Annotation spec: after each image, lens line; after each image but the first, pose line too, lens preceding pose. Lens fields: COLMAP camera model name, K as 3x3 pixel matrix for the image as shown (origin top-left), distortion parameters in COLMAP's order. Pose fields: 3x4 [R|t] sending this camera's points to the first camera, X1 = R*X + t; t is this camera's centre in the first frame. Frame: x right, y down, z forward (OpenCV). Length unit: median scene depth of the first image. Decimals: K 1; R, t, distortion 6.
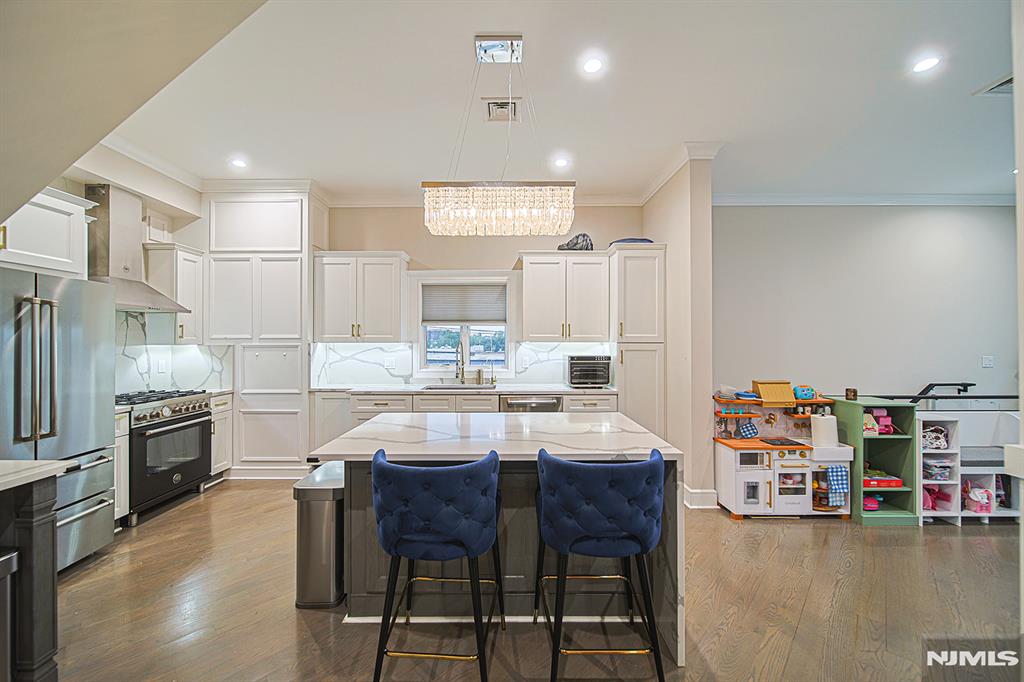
lens RADIAL K [[377.3, 0, 510.6], [0, 377.3, 343.9], [0, 0, 1]] dist [-0.002514, -0.000572]
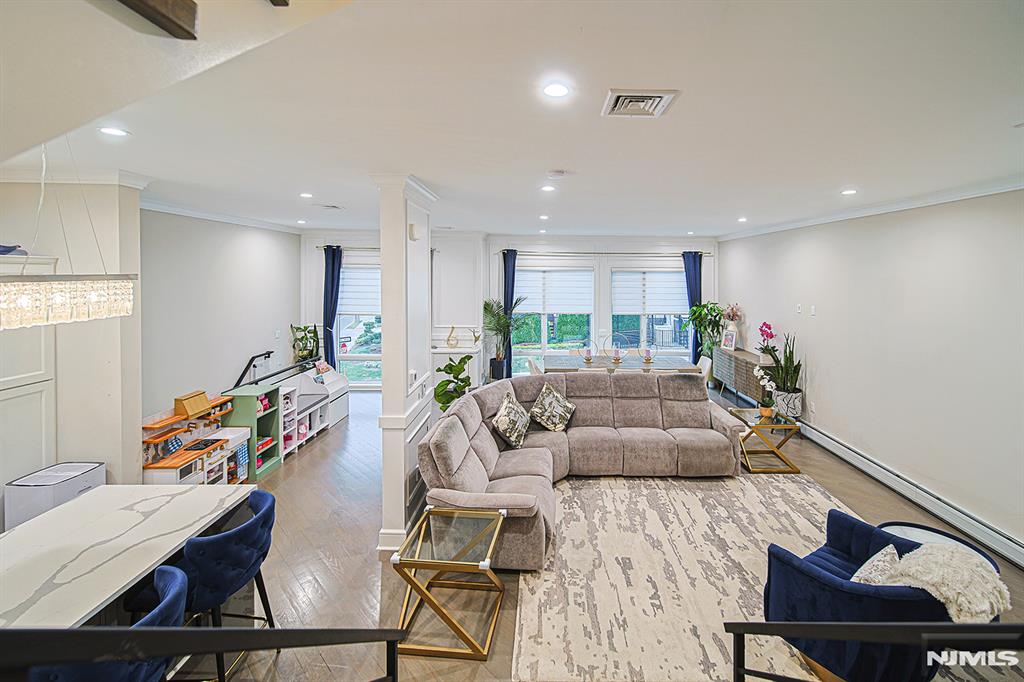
lens RADIAL K [[430.8, 0, 537.7], [0, 430.8, 271.5], [0, 0, 1]] dist [0.004281, 0.000220]
pose [[-0.012388, -0.003849, 0.999916, -0.541390], [-0.002771, 0.999989, 0.003815, -0.241415], [-0.999919, -0.002724, -0.012399, -0.033784]]
